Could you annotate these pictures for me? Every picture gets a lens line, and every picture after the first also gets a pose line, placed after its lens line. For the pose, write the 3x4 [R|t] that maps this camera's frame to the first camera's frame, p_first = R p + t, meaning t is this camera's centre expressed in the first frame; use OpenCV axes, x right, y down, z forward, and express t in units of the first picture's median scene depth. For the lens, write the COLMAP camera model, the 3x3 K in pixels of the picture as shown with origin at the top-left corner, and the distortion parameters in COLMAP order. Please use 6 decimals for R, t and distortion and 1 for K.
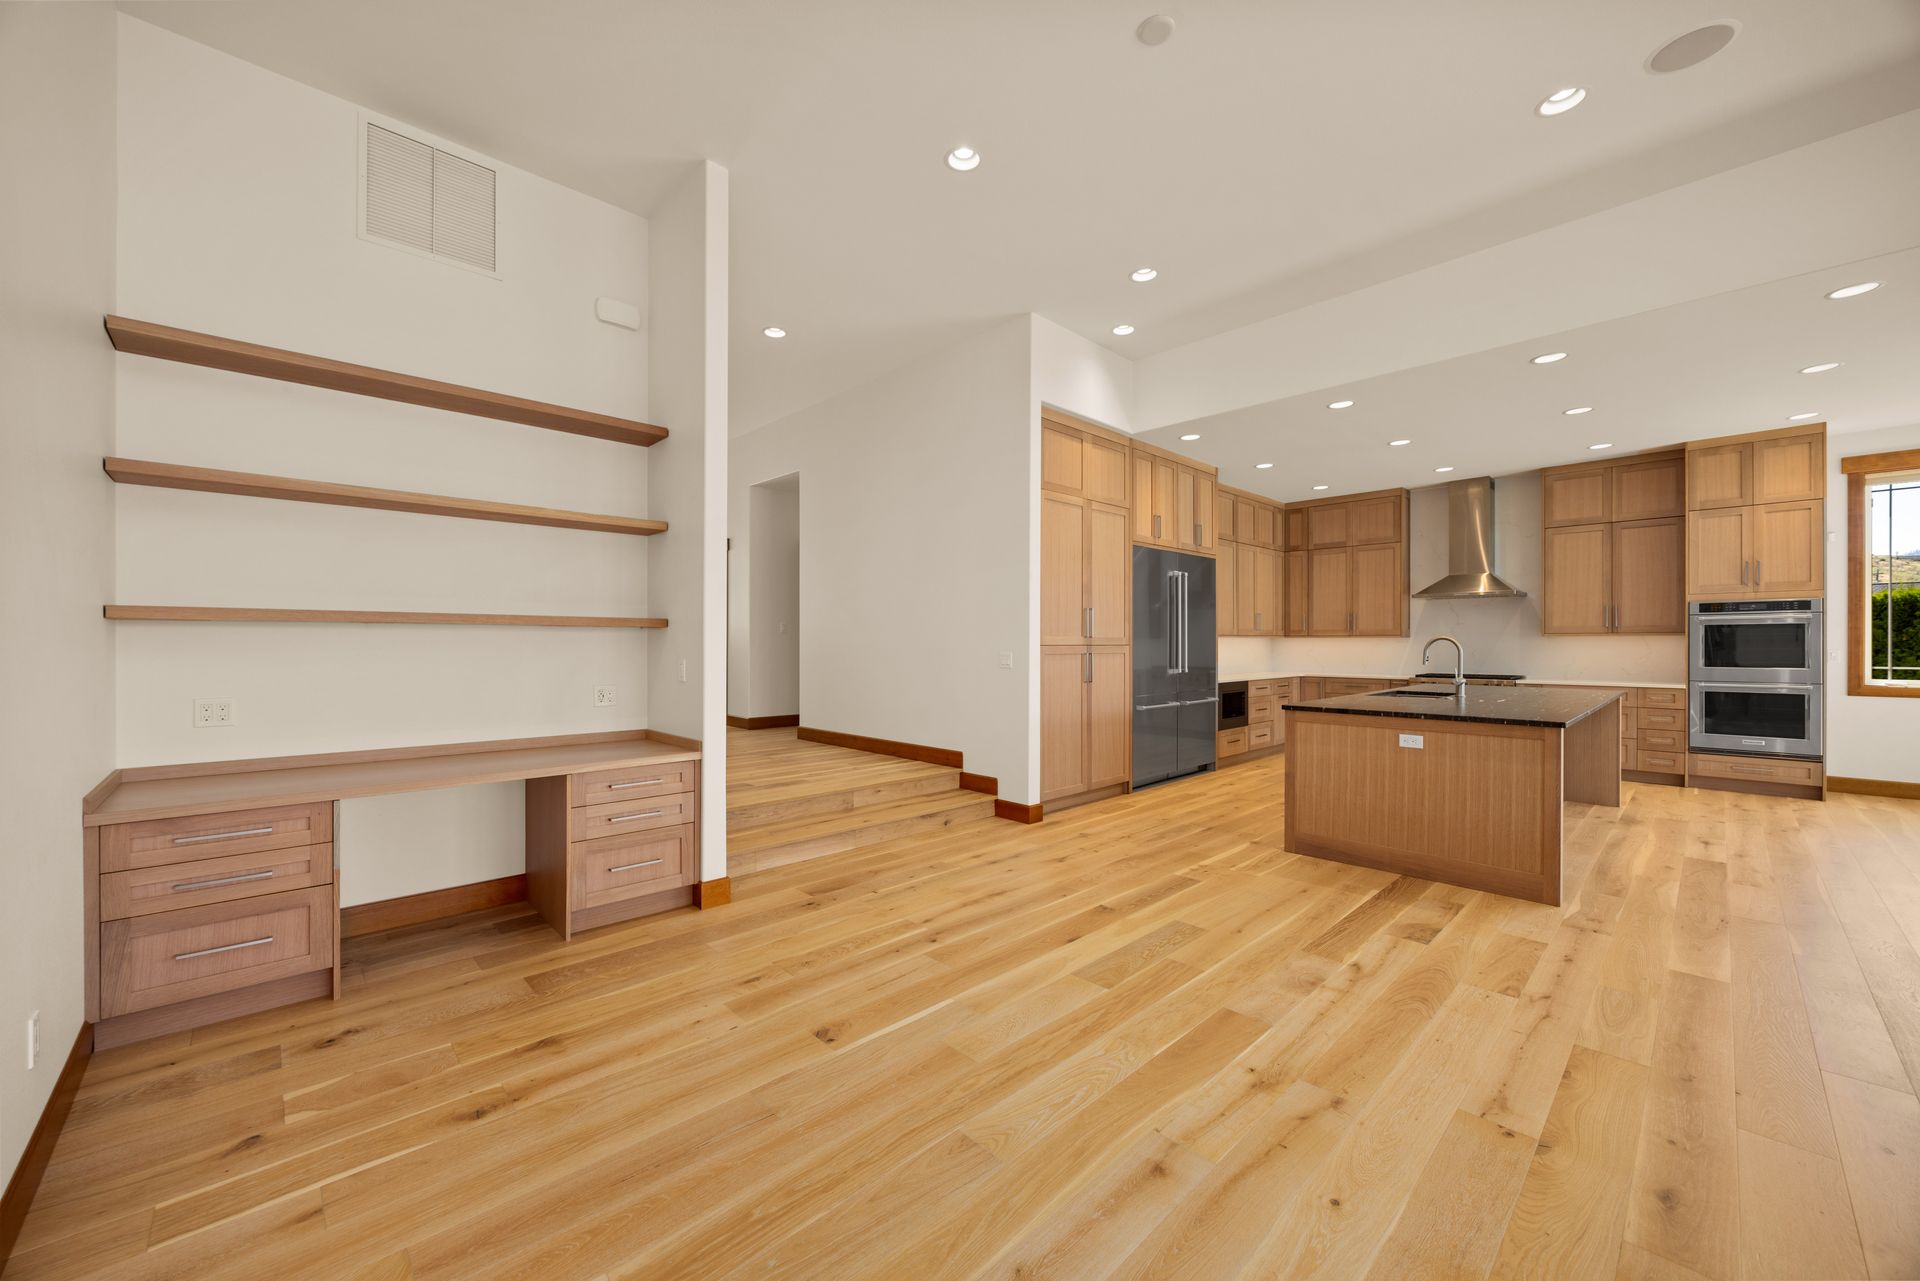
lens RADIAL K [[727.5, 0, 955.2], [0, 727.5, 648.8], [0, 0, 1]] dist [-0.001697, -0.000111]
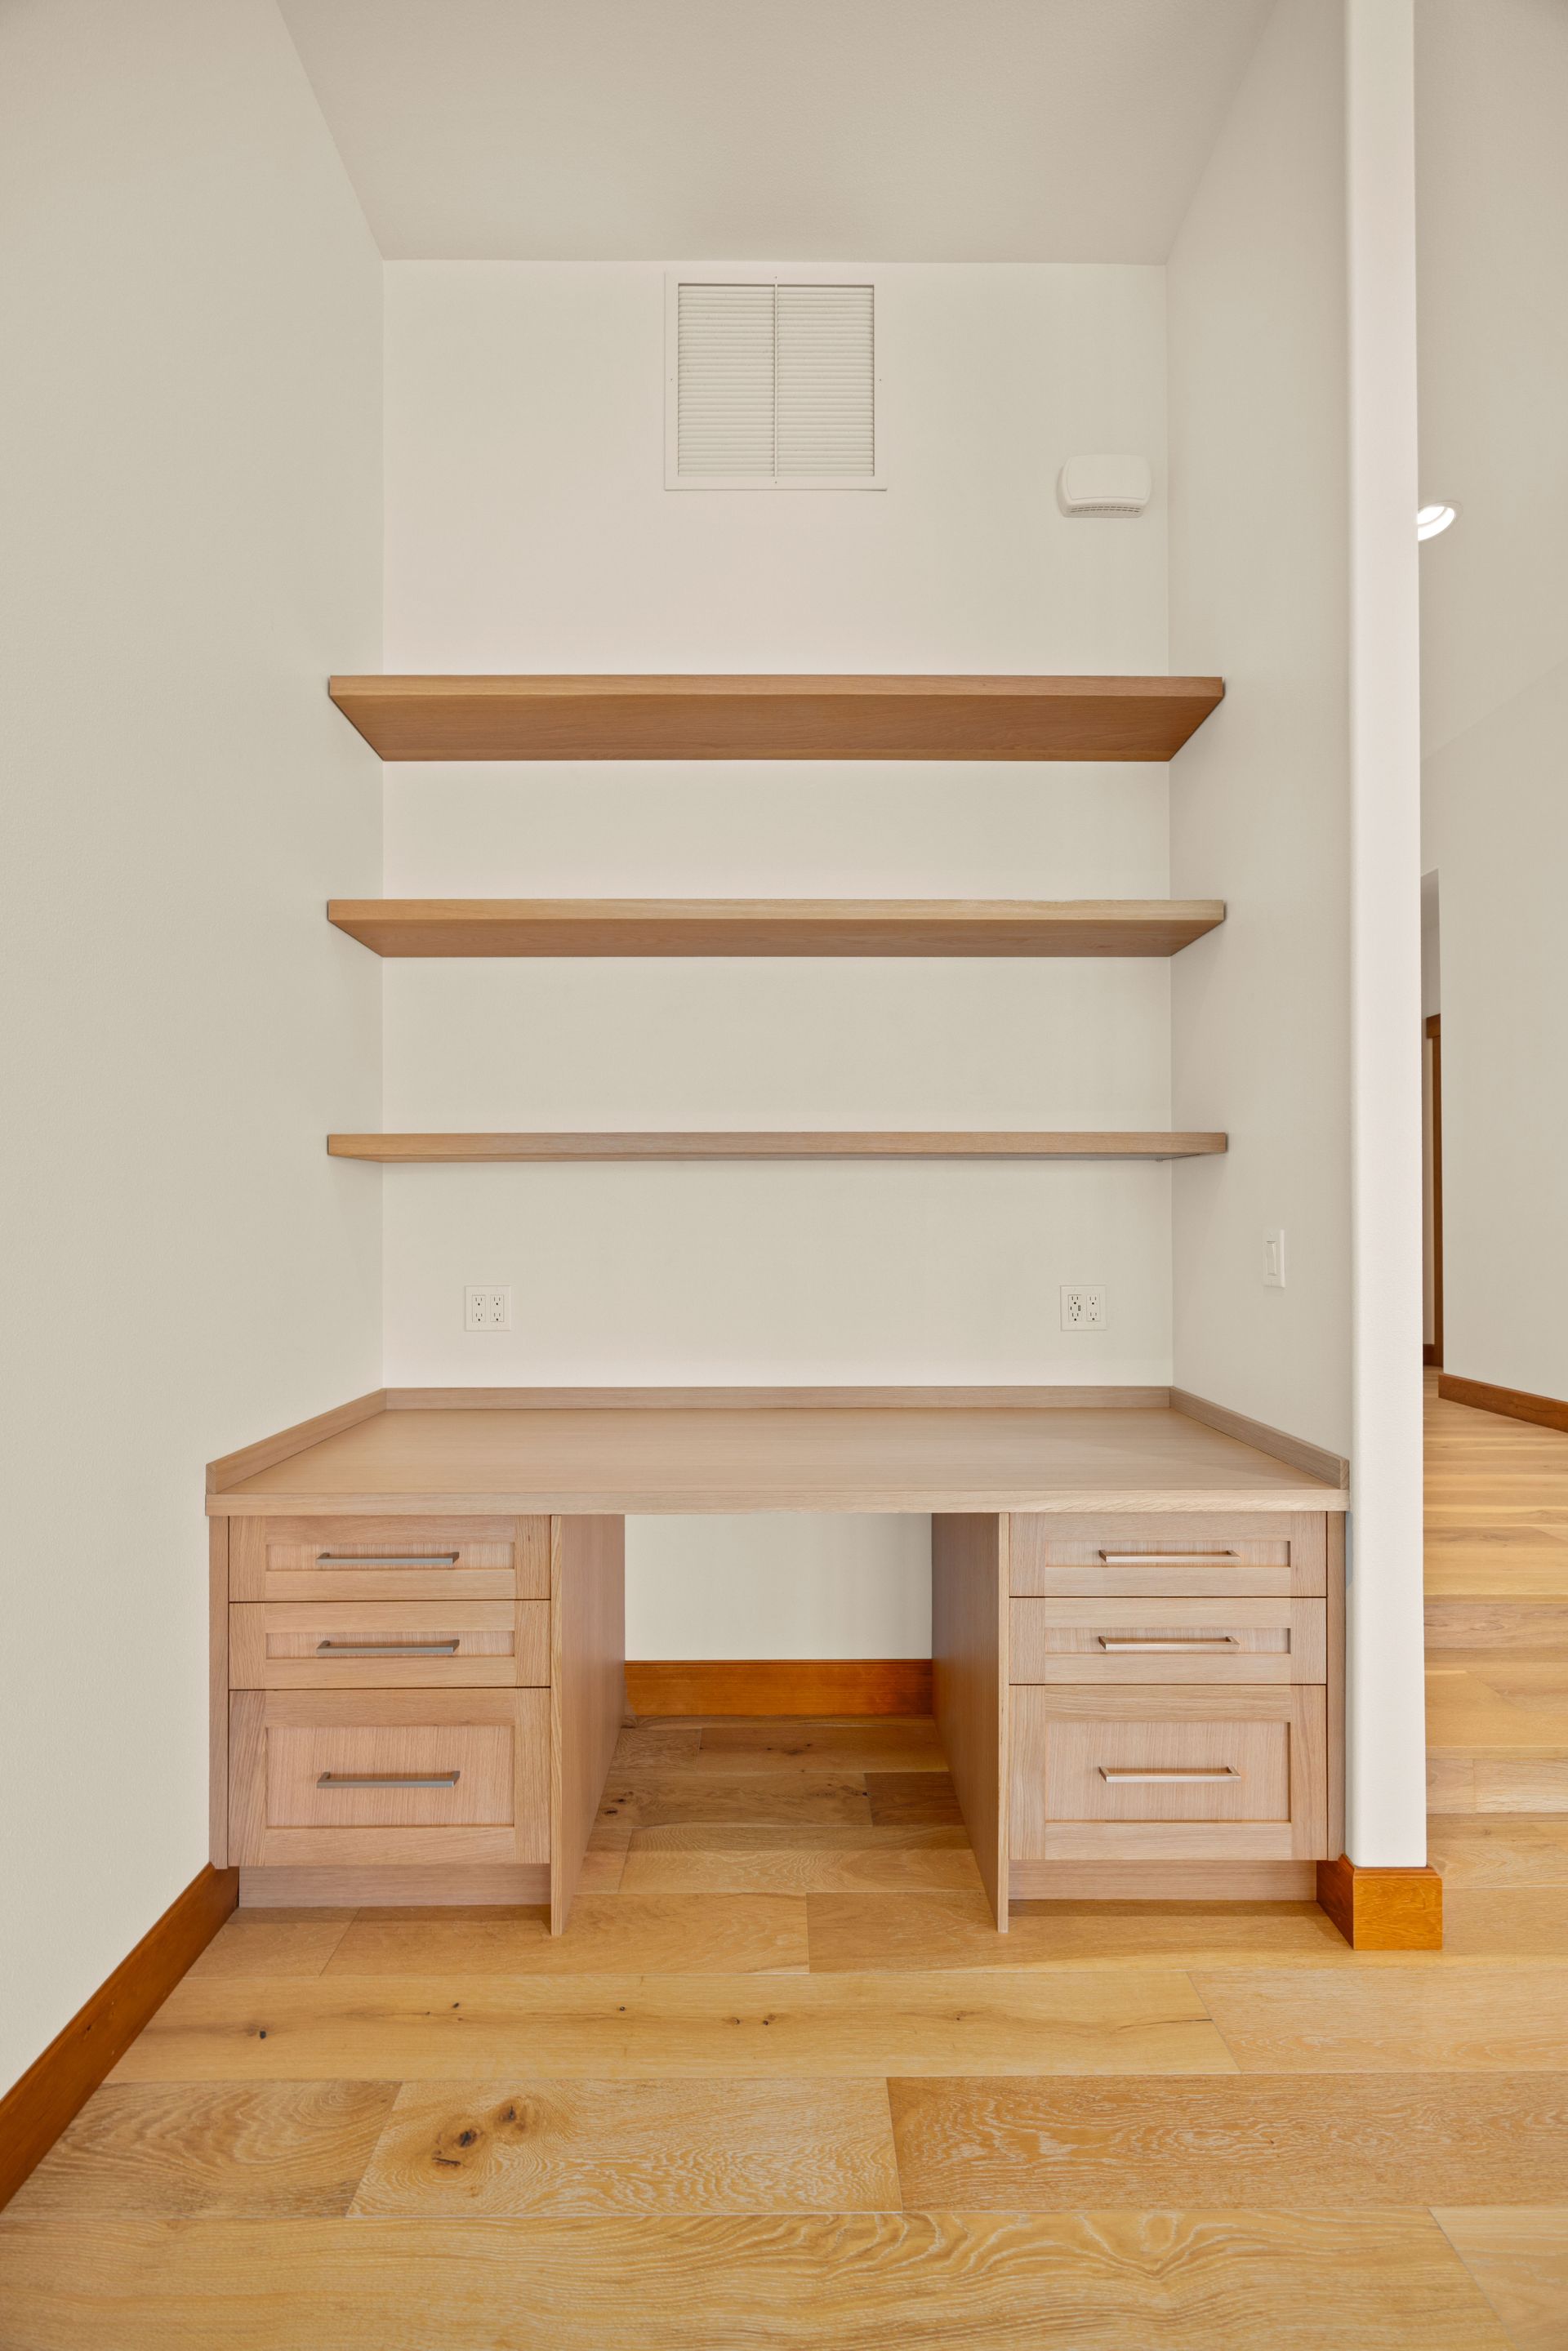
lens RADIAL K [[906.6, 0, 778.8], [0, 906.6, 1211.4], [0, 0, 1]] dist [-0.006751, 0.000055]
pose [[0.727435, -0.012974, -0.686054, -0.273989], [0.000622, 0.999833, -0.018248, 0.016893], [0.686176, 0.012848, 0.727322, 0.544251]]
